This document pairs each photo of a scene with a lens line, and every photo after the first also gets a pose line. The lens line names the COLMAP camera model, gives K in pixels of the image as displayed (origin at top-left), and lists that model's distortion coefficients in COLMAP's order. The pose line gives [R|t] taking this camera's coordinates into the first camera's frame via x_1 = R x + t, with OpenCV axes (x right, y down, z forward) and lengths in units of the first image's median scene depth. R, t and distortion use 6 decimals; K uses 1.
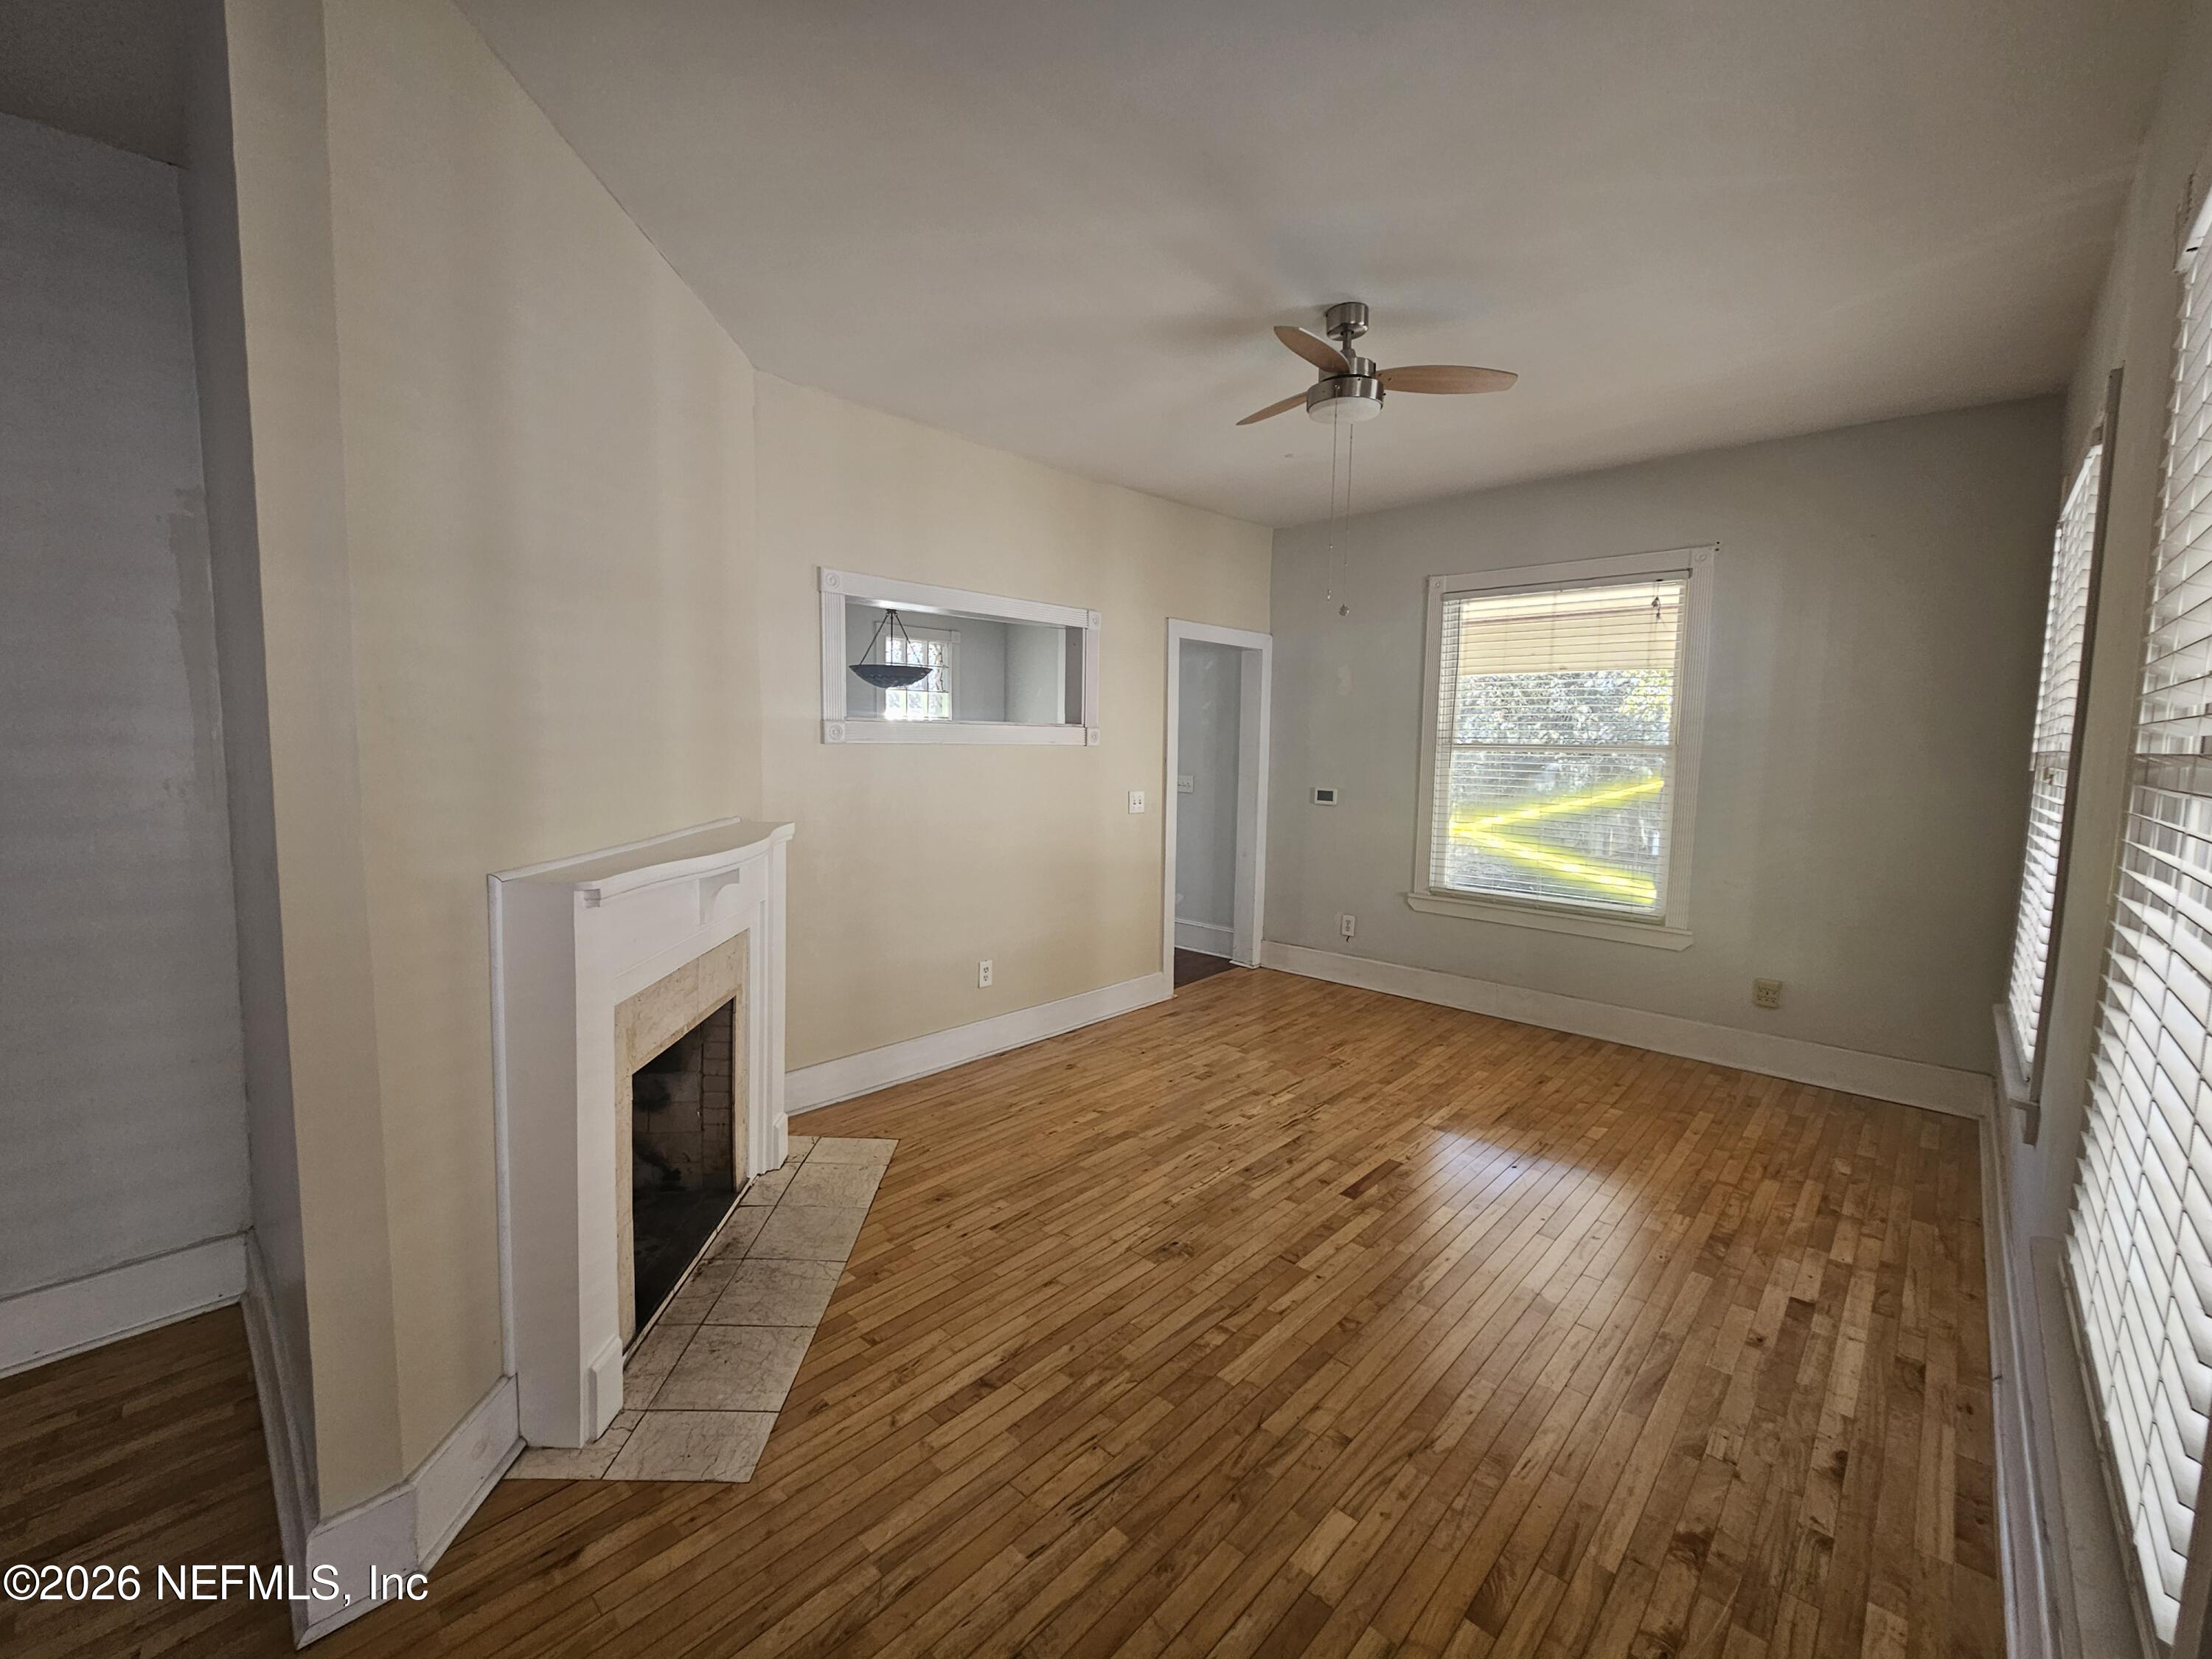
lens RADIAL K [[917.8, 0, 1106.0], [0, 917.8, 829.5], [0, 0, 1]] dist [-0.000053, 0.000427]
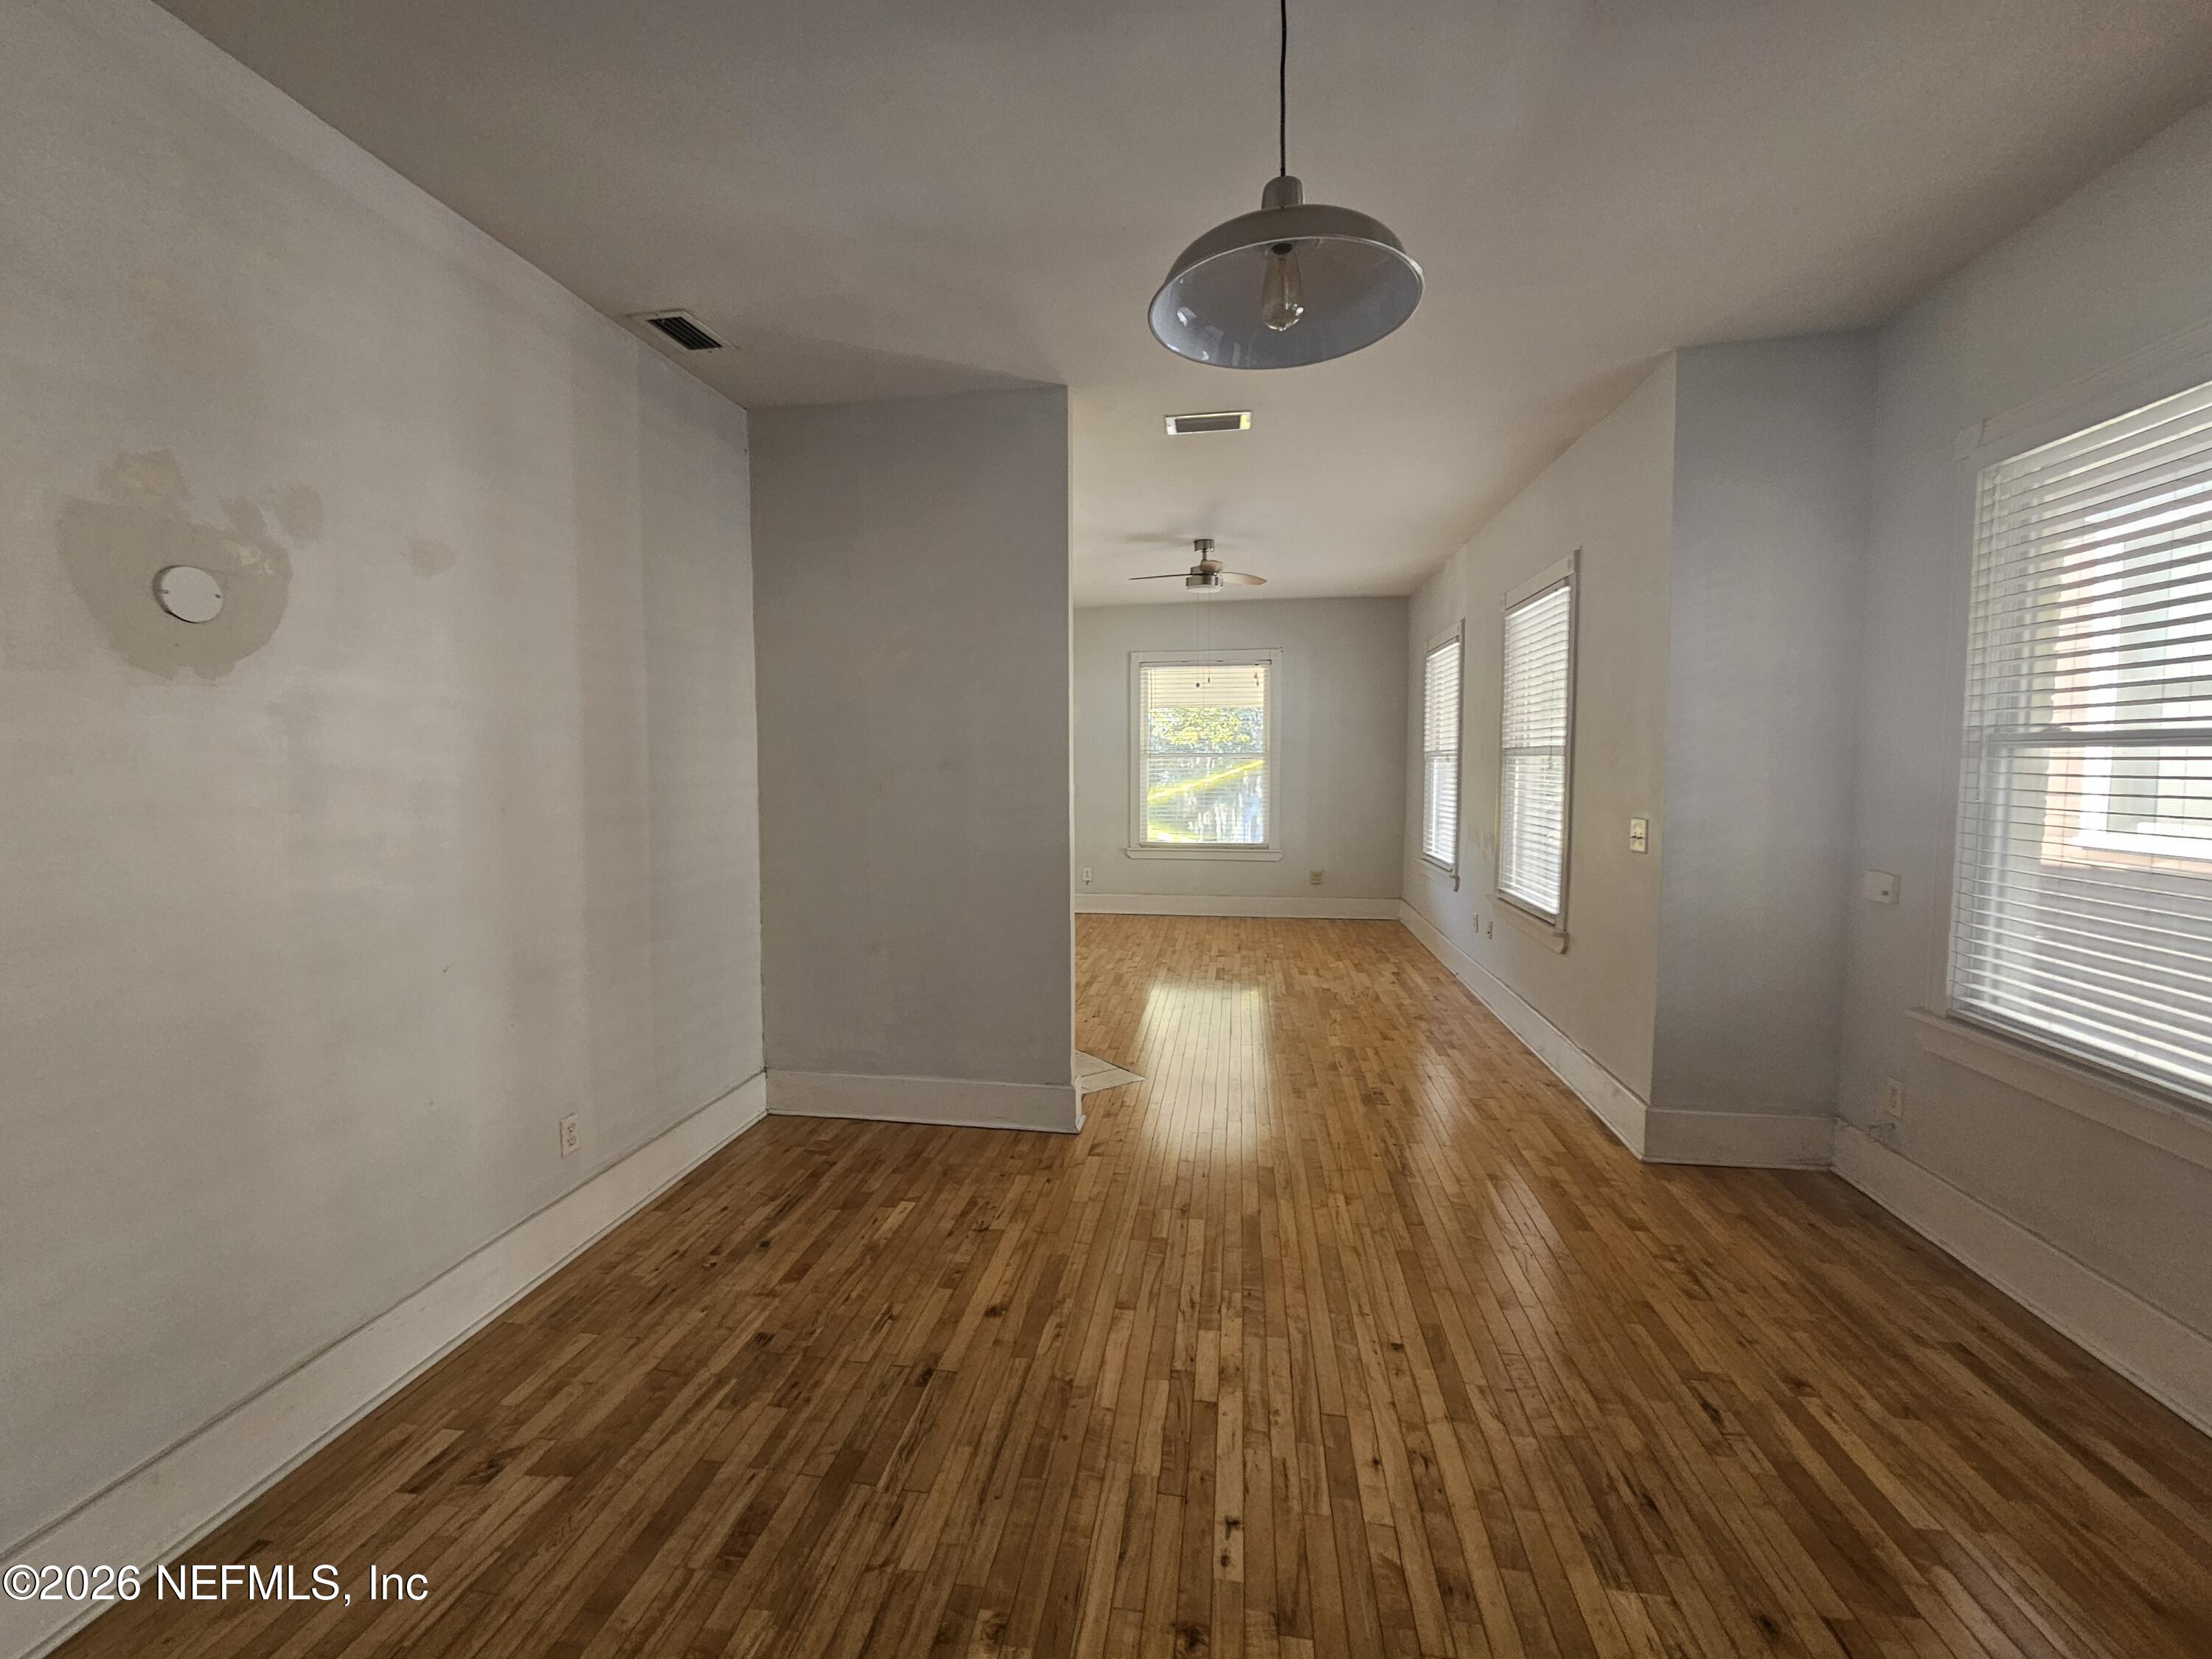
lens RADIAL K [[917.8, 0, 1106.0], [0, 917.8, 829.5], [0, 0, 1]] dist [-0.000053, 0.000427]
pose [[0.819132, -0.061547, 0.570294, -0.755025], [0.073843, 0.997269, 0.001564, 0.039573], [-0.568833, 0.040831, 0.821439, -0.361034]]
